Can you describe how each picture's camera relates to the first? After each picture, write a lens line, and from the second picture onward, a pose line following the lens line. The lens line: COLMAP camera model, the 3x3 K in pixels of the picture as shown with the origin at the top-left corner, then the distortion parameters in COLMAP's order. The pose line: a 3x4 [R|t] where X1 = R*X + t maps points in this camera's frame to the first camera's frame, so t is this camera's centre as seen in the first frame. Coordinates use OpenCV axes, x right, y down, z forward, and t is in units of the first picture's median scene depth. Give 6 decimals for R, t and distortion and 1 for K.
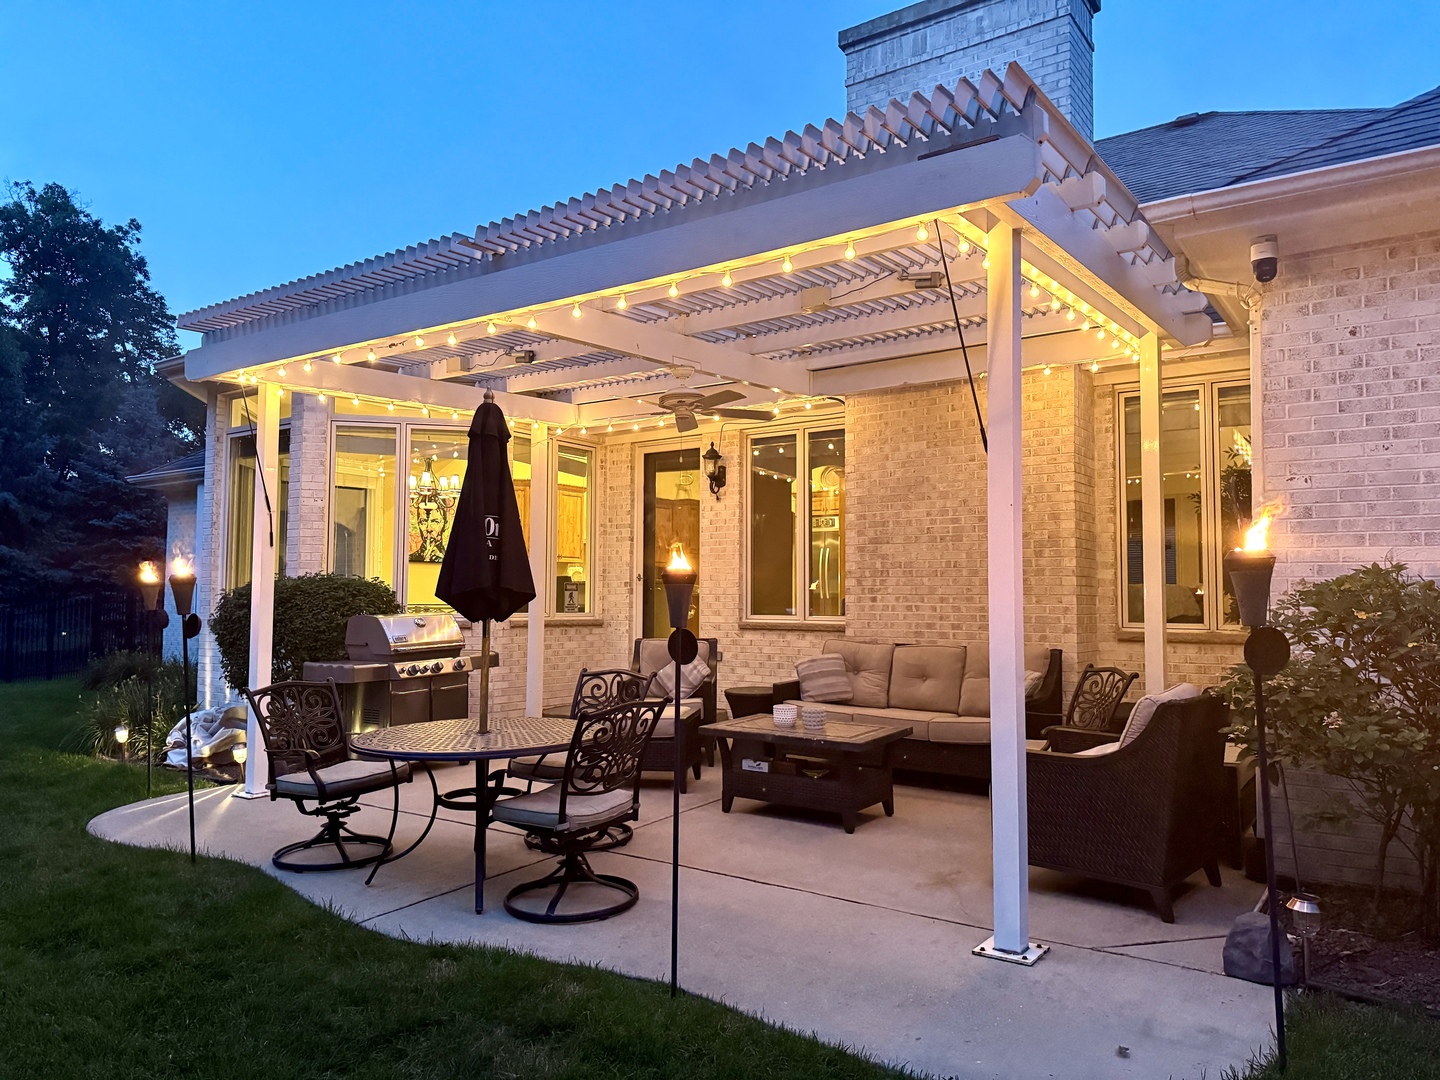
lens RADIAL K [[1006.4, 0, 724.0], [0, 1006.4, 539.8], [0, 0, 1]] dist [0.063016, -0.075245]
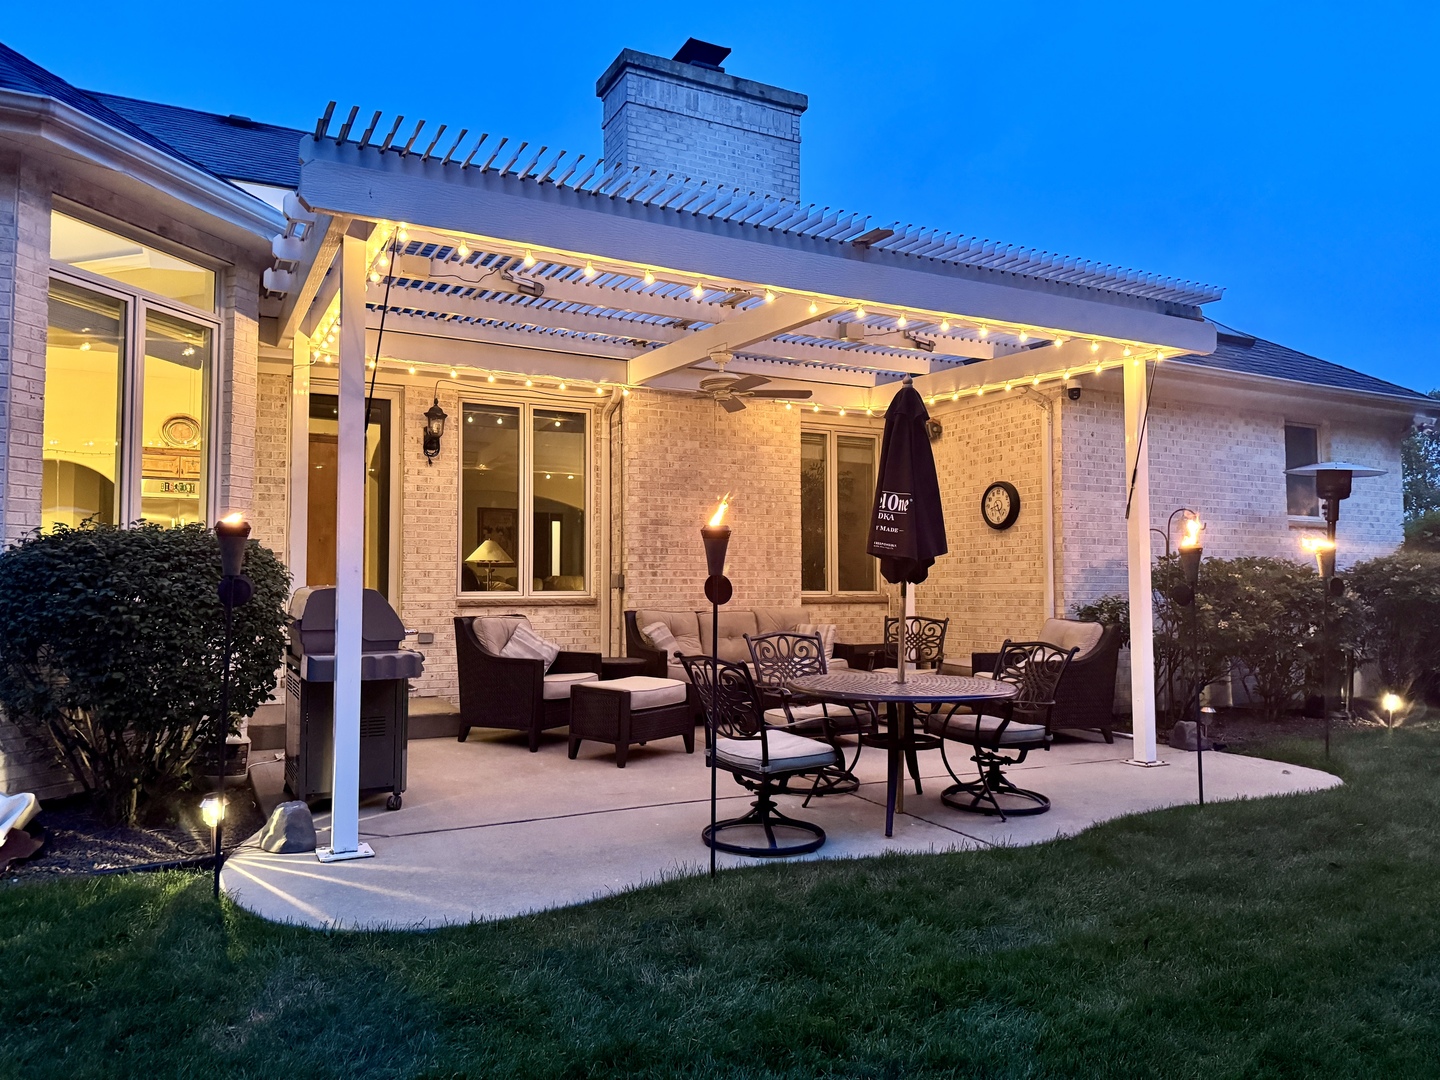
lens RADIAL K [[1006.4, 0, 719.5], [0, 1006.4, 544.3], [0, 0, 1]] dist [0.063016, -0.075245]
pose [[0.462954, 0.036736, 0.885621, -0.844332], [-0.047914, 0.998717, -0.016380, 0.042305], [-0.885086, -0.034850, 0.464121, 0.428684]]
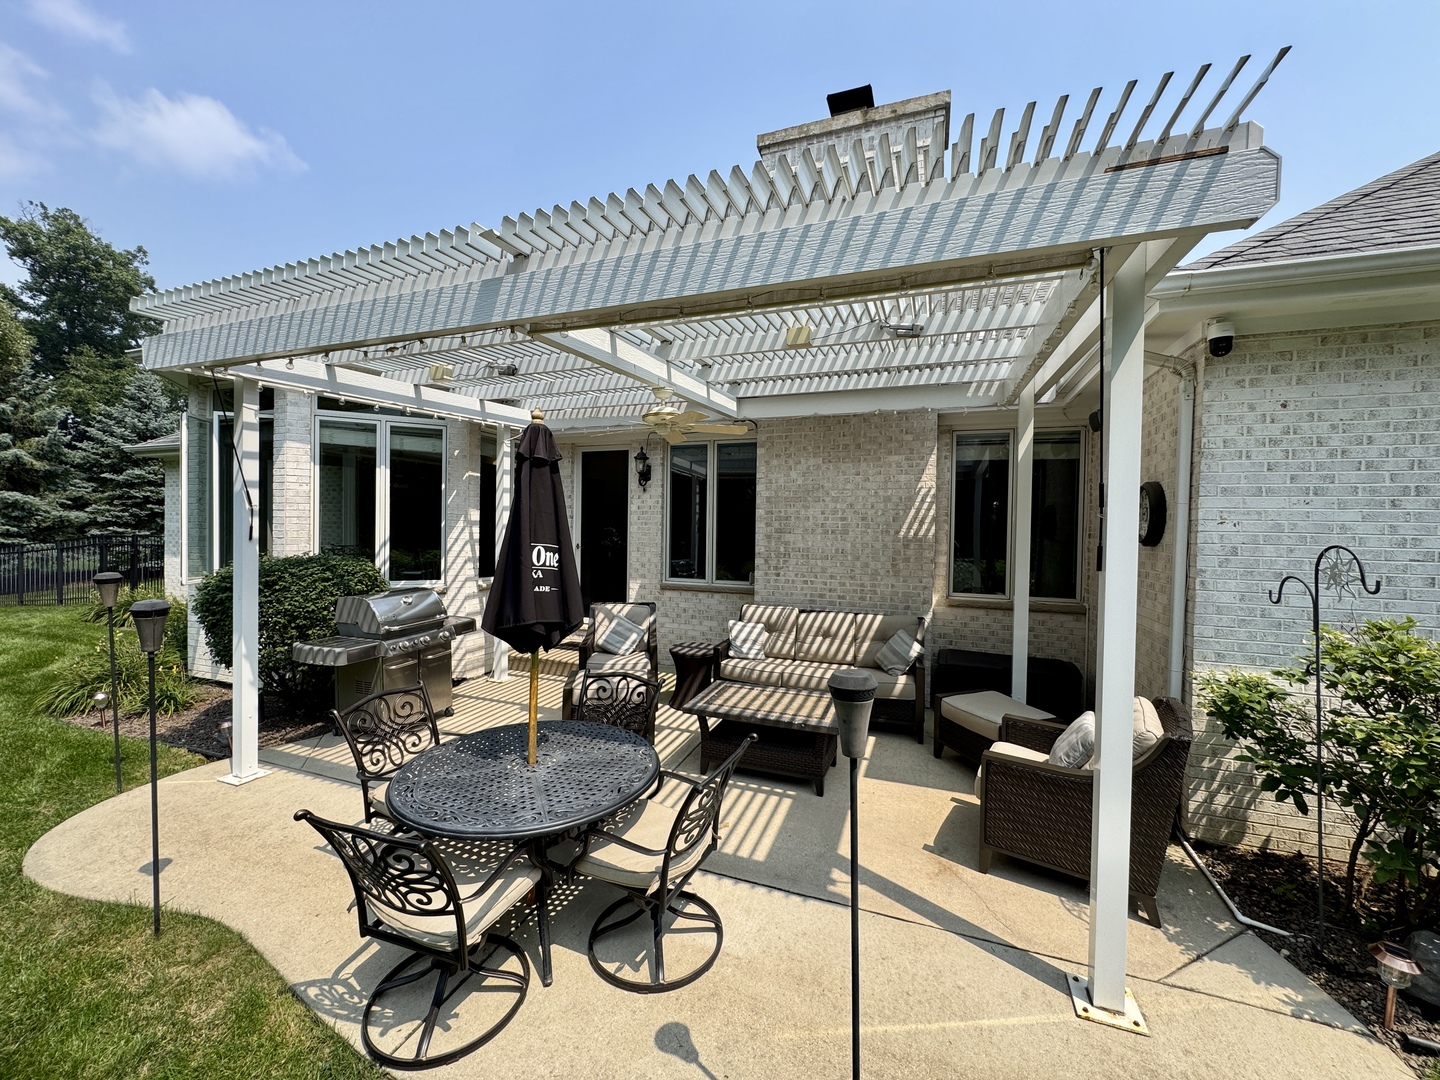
lens RADIAL K [[574.5, 0, 720.8], [0, 574.5, 536.6], [0, 0, 1]] dist [-0.004720, 0.000973]
pose [[0.968464, 0.008919, 0.248993, -0.119494], [-0.027934, 0.996945, 0.072940, -0.046472], [-0.247582, -0.077595, 0.965755, 0.293806]]
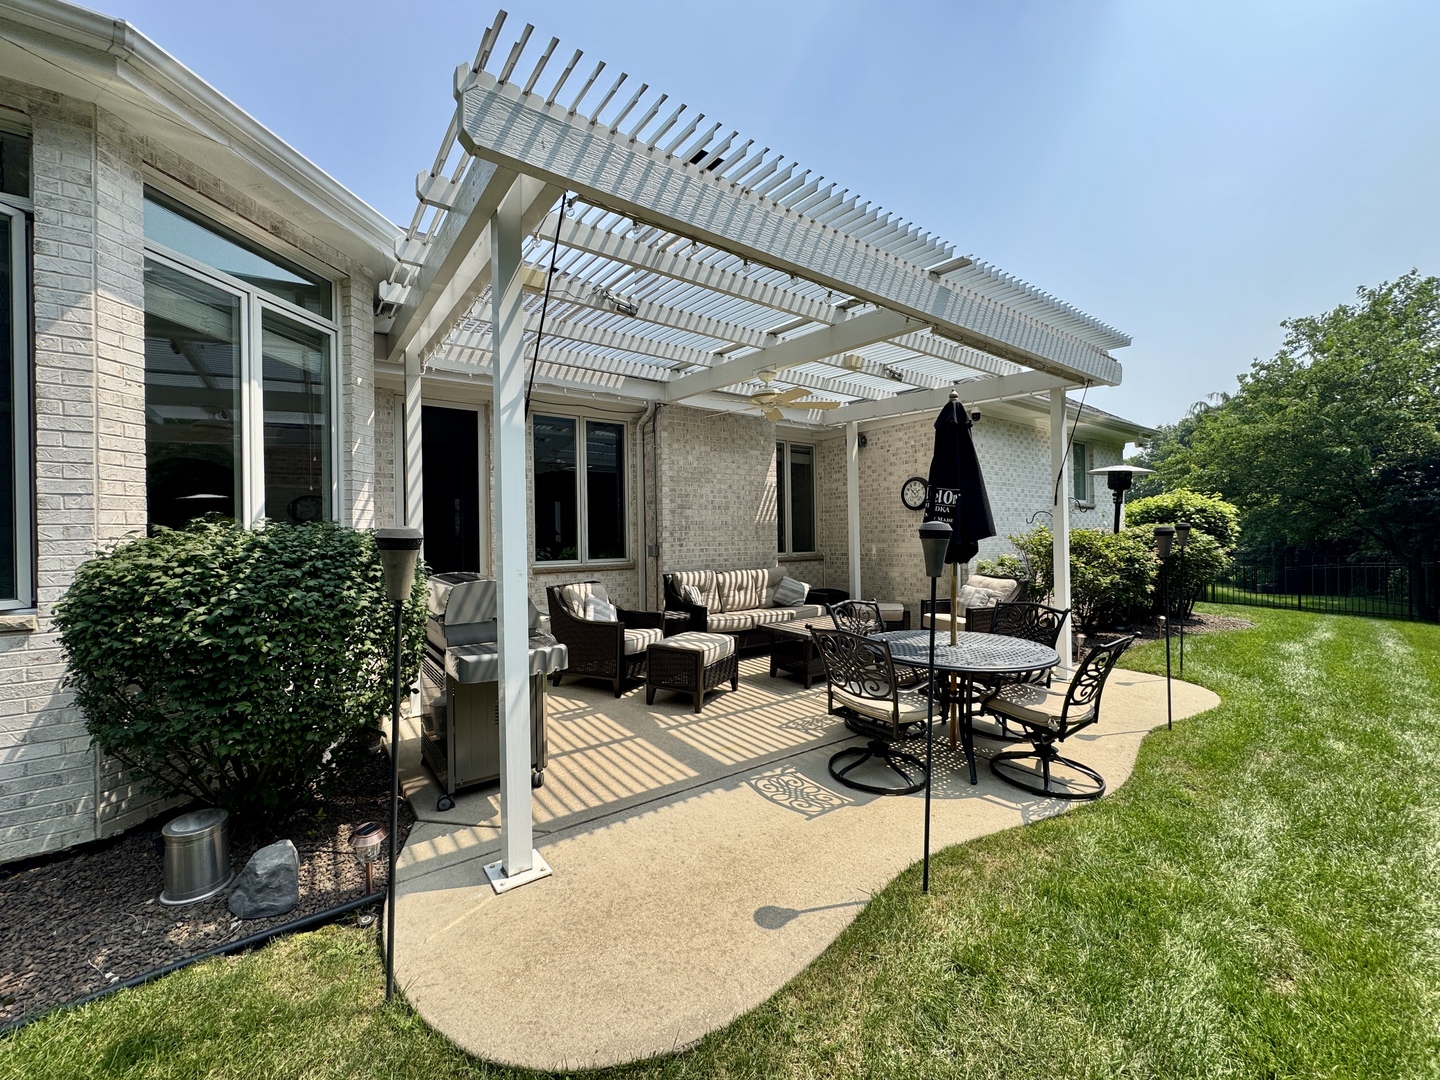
lens RADIAL K [[574.5, 0, 717.3], [0, 574.5, 537.9], [0, 0, 1]] dist [-0.004720, 0.000973]
pose [[0.322700, -0.008042, 0.946467, -0.674498], [-0.037875, 0.999053, 0.021403, 0.028410], [-0.945743, -0.042754, 0.322090, 0.694385]]
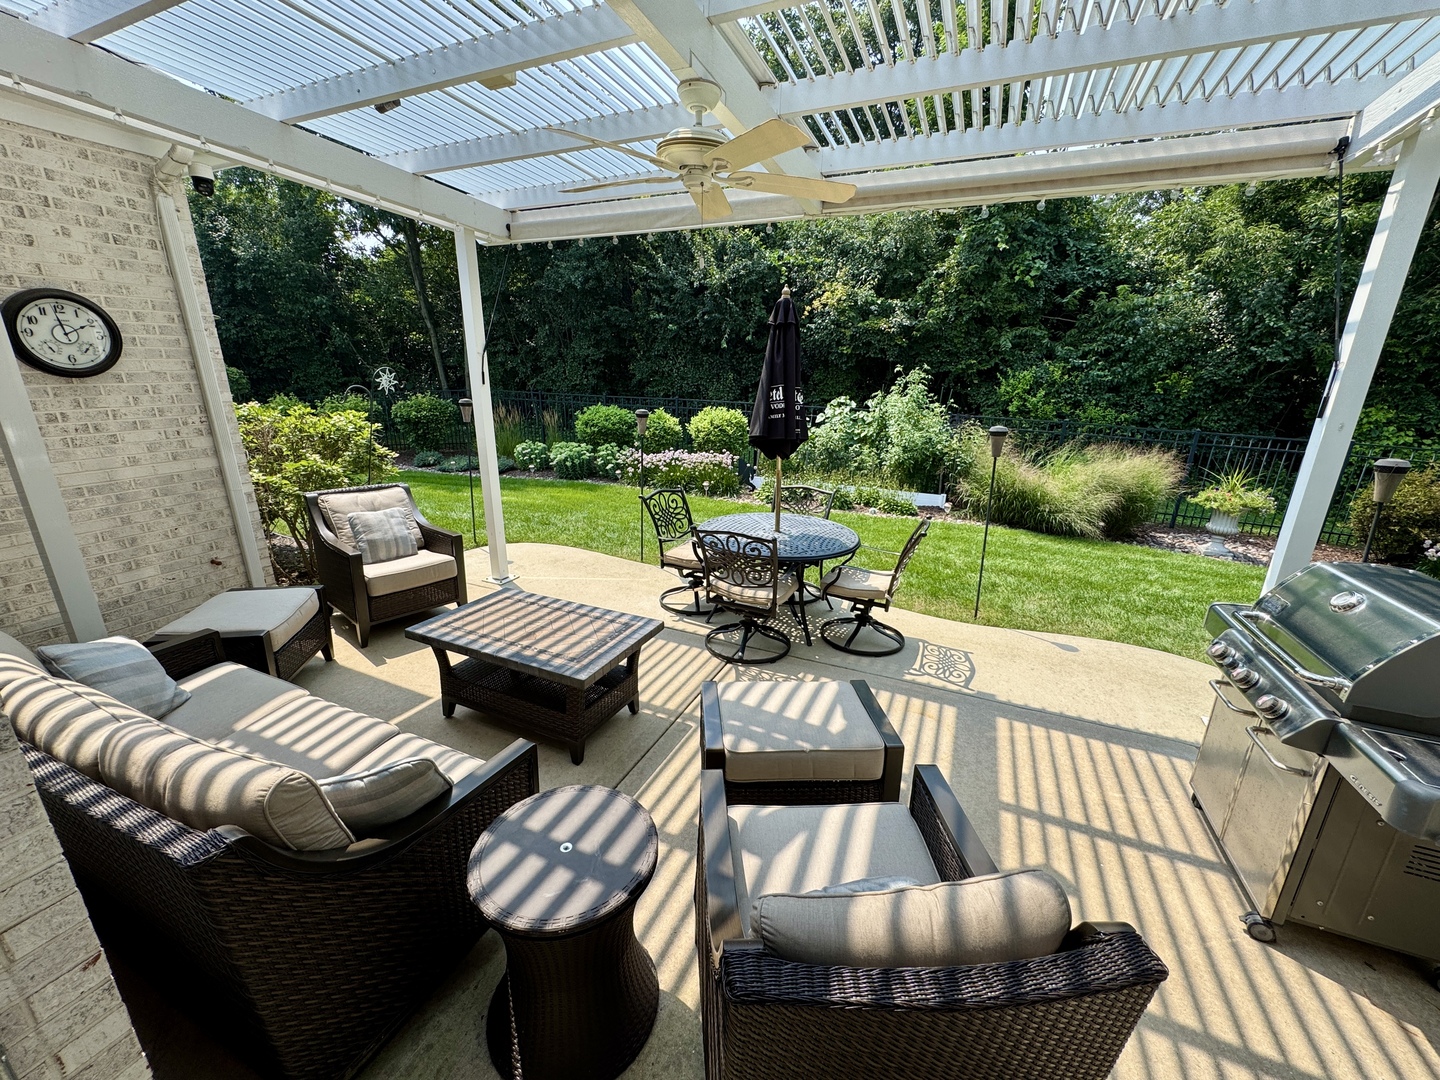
lens RADIAL K [[574.5, 0, 716.1], [0, 574.5, 535.3], [0, 0, 1]] dist [-0.004720, 0.000973]
pose [[-0.983701, 0.032986, -0.176761, 0.012816], [-0.009555, 0.972051, 0.234576, -0.002564], [0.179558, 0.232441, -0.955892, 1.177800]]
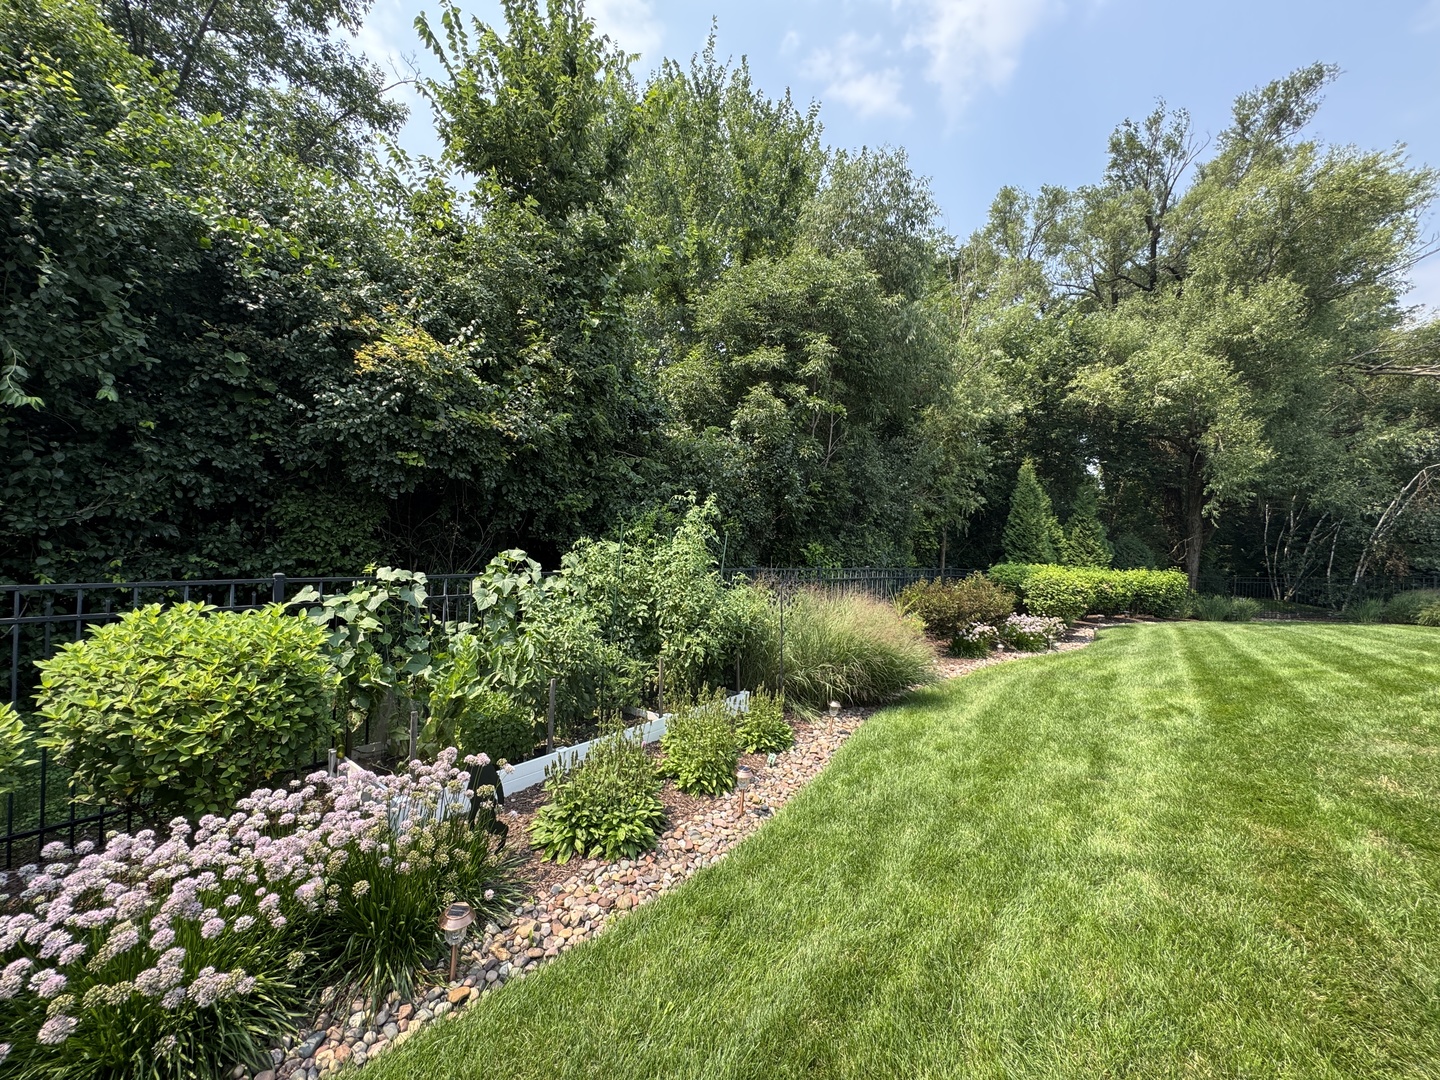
lens RADIAL K [[574.5, 0, 720.9], [0, 574.5, 539.4], [0, 0, 1]] dist [-0.004720, 0.000973]
pose [[-0.102805, 0.001294, -0.994701, 0.092986], [0.029036, 0.999577, -0.001700, -0.010343], [0.994278, -0.029057, -0.102799, 0.109022]]
